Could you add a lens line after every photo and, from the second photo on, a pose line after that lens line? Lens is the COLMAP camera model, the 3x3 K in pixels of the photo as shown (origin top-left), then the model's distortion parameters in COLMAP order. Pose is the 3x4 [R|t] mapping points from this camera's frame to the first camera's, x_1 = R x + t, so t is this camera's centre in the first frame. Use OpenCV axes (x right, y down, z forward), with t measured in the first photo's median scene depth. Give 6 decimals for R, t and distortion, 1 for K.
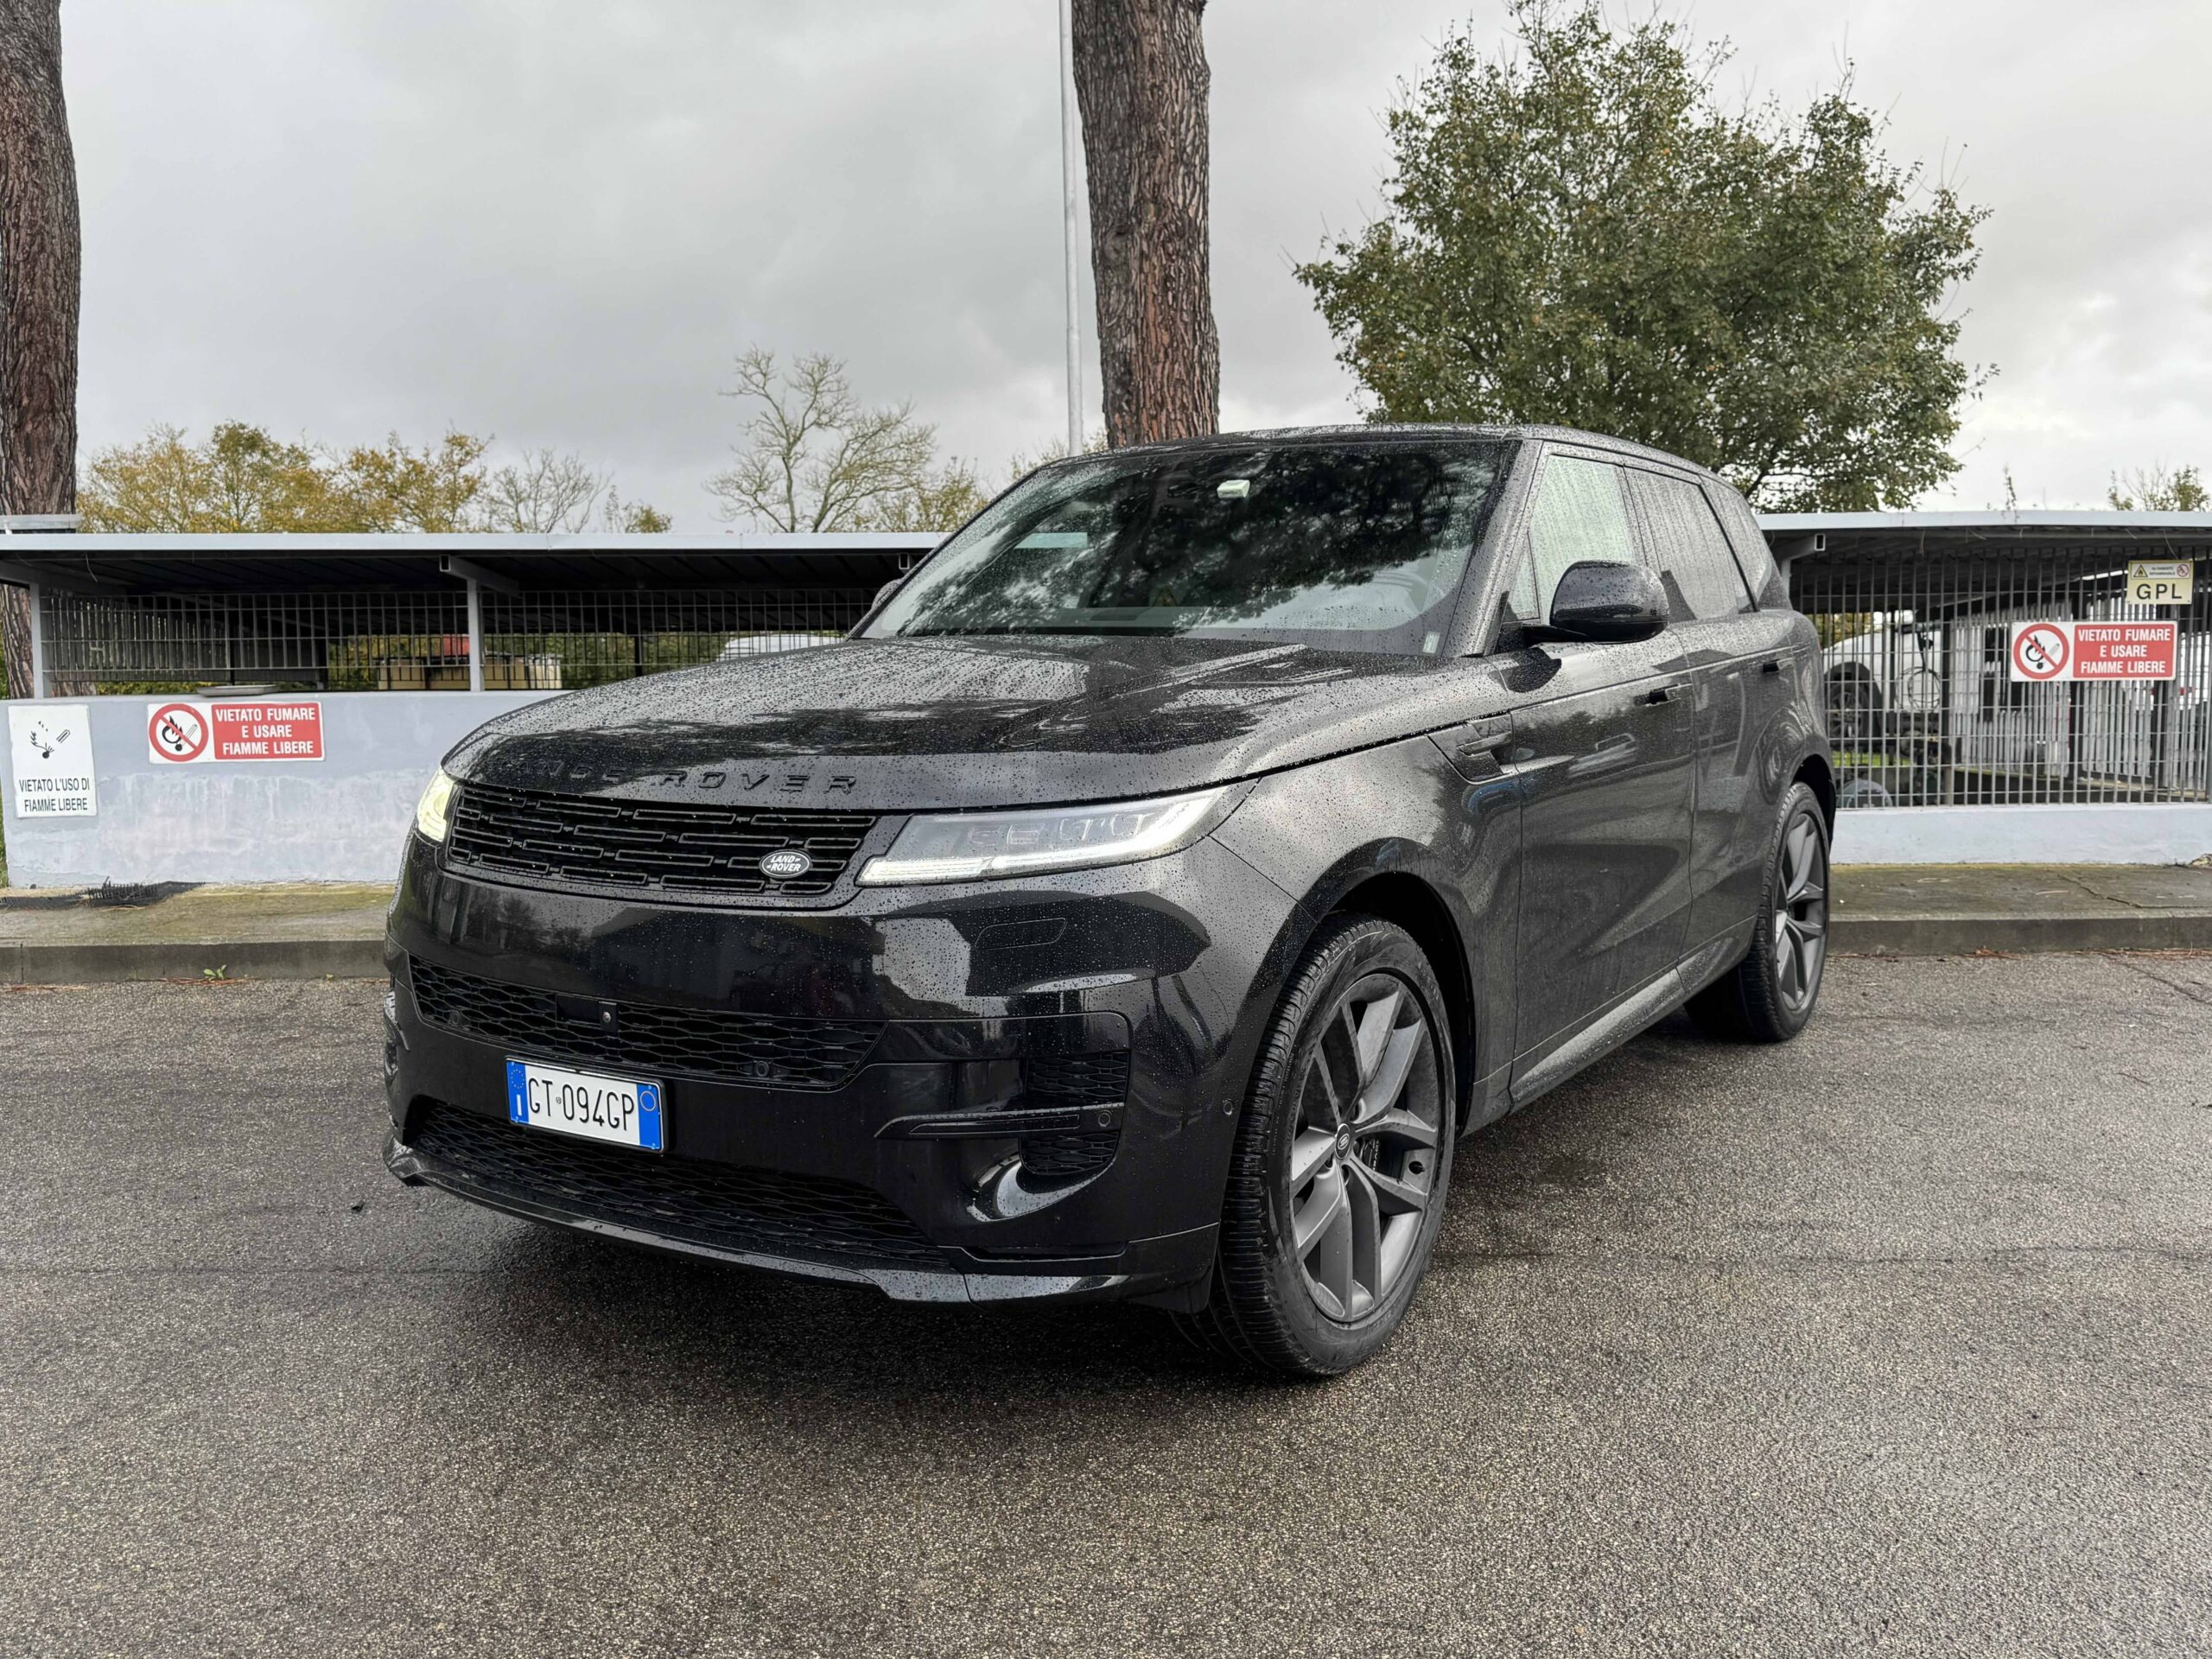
lens RADIAL K [[1880.4, 0, 1103.9], [0, 1880.4, 842.2], [0, 0, 1]] dist [0.003996, 0.002660]
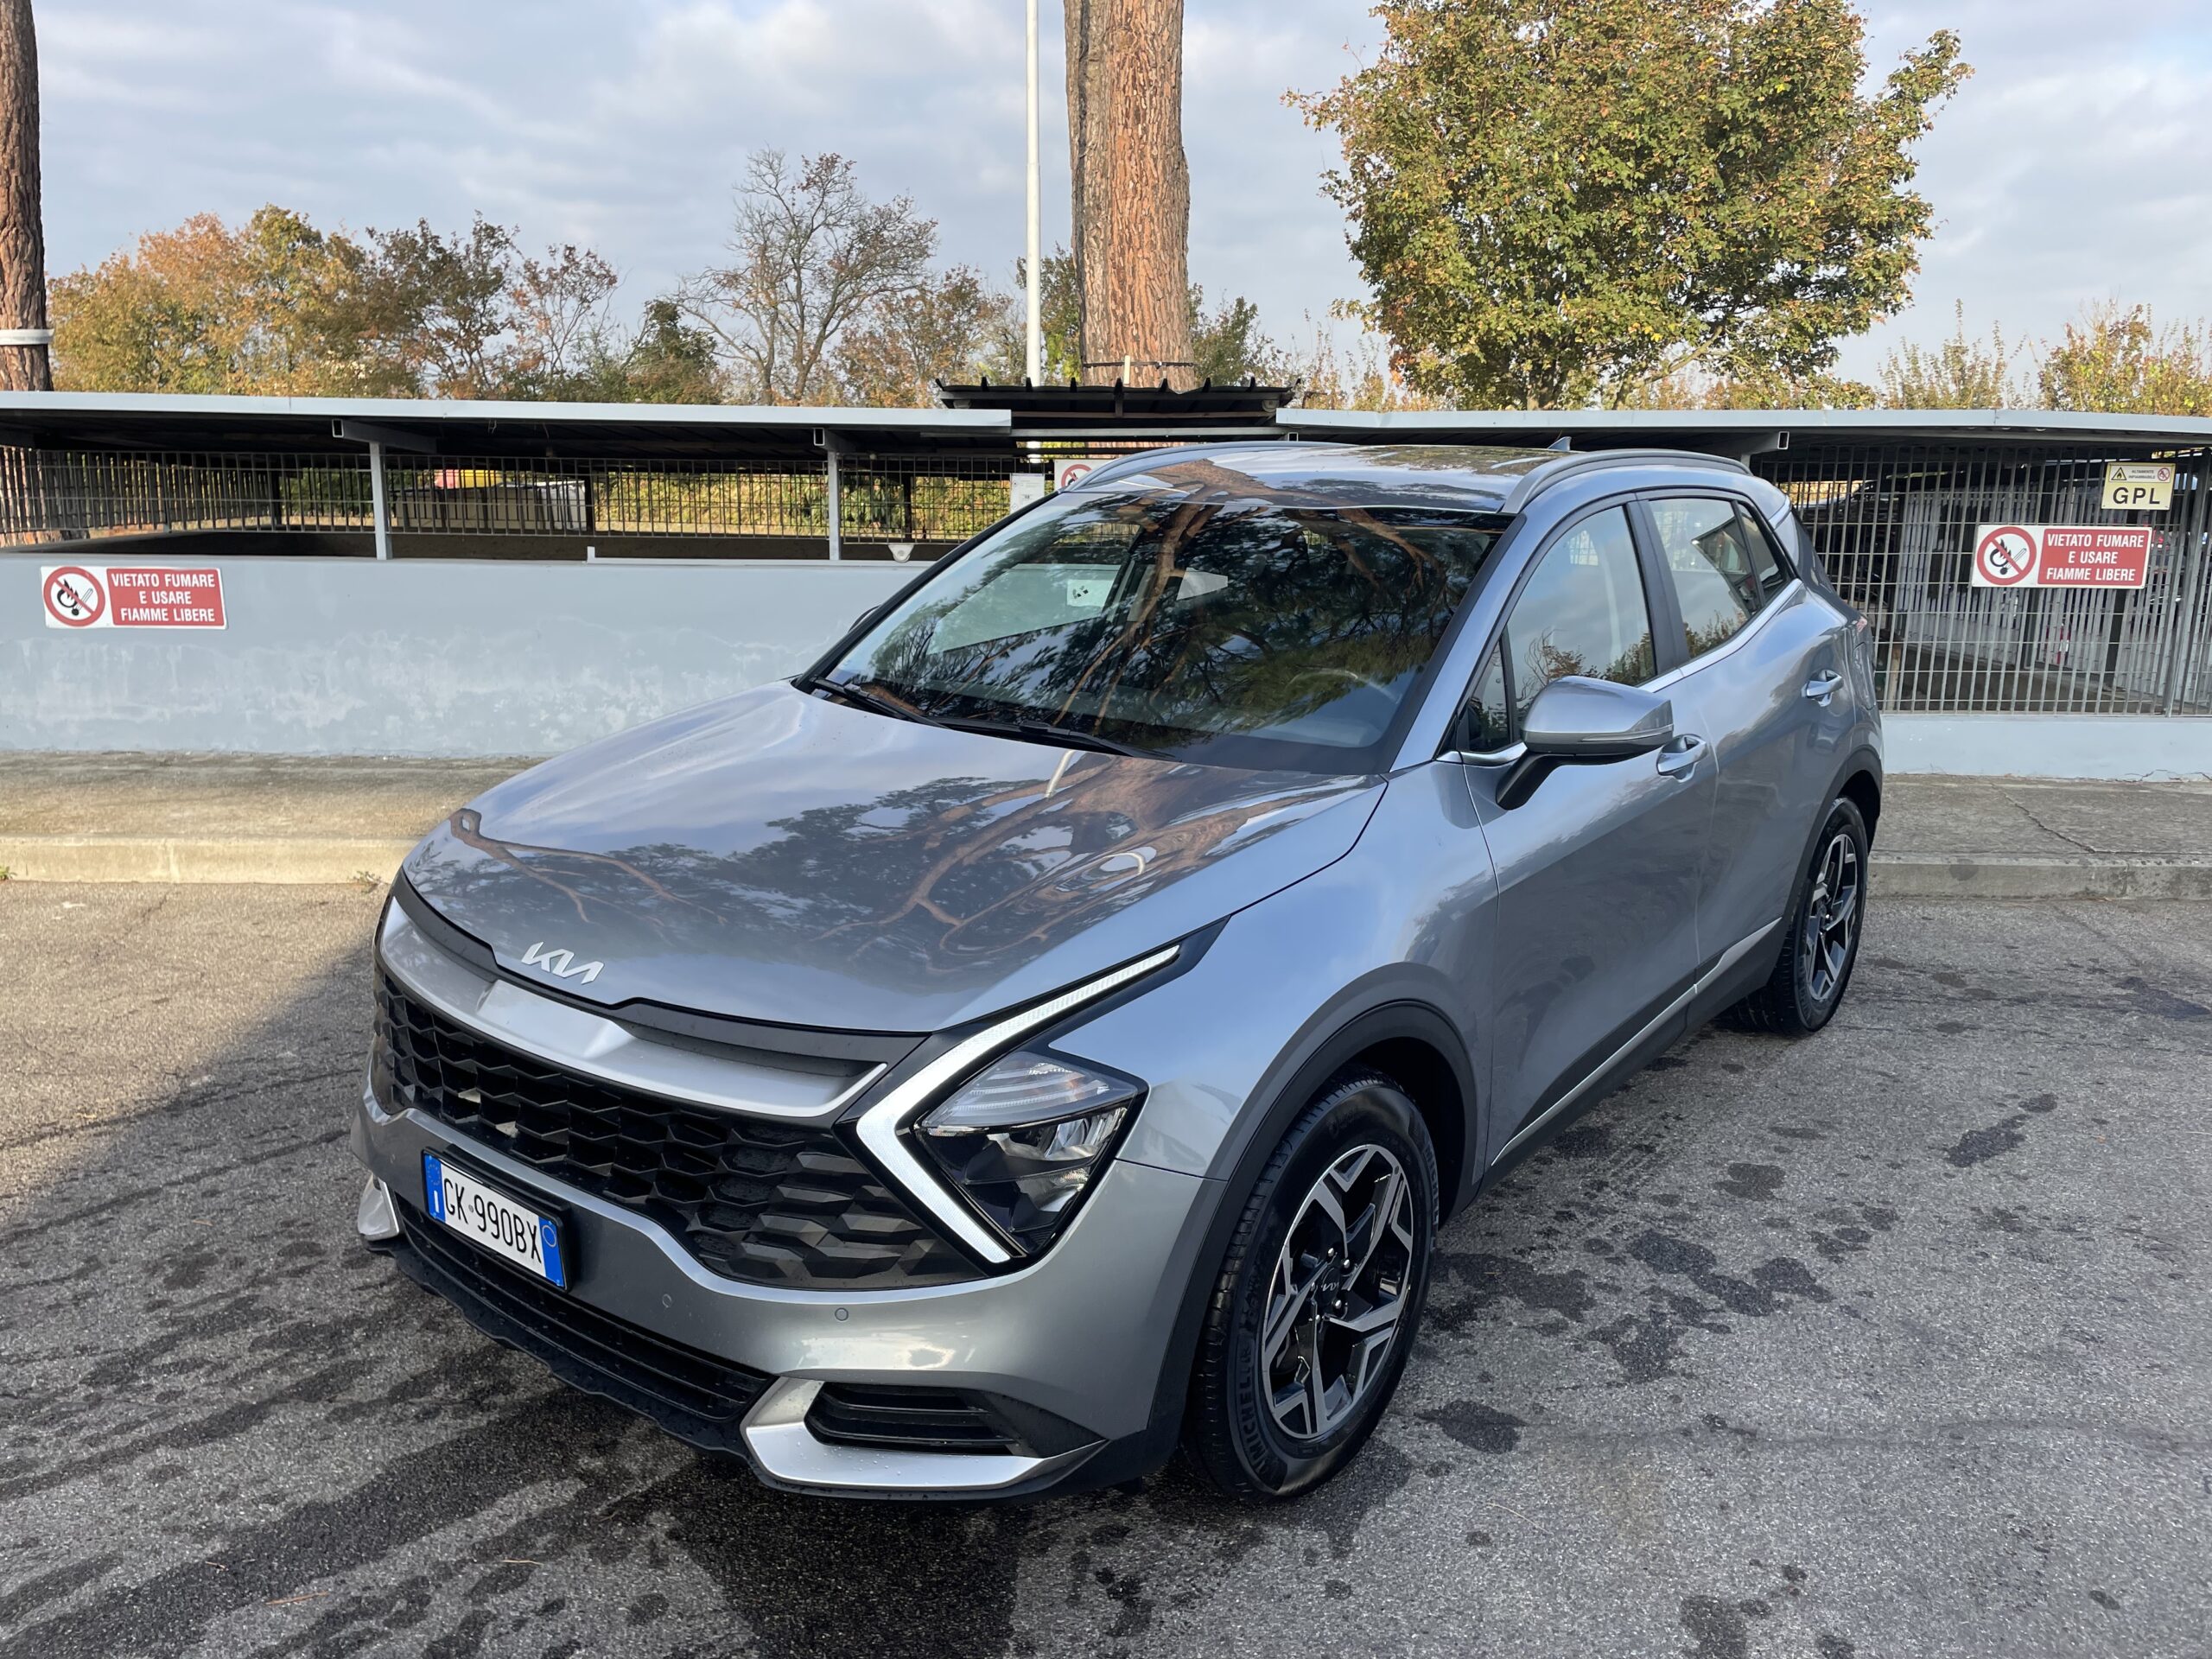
lens RADIAL K [[1662.0, 0, 1087.6], [0, 1662.0, 819.4], [0, 0, 1]] dist [0.099485, -0.124011]
pose [[0.999619, 0.026513, -0.007698, 0.038606], [-0.025372, 0.992152, 0.122436, -0.061697], [0.010884, -0.122194, 0.992447, 0.119314]]
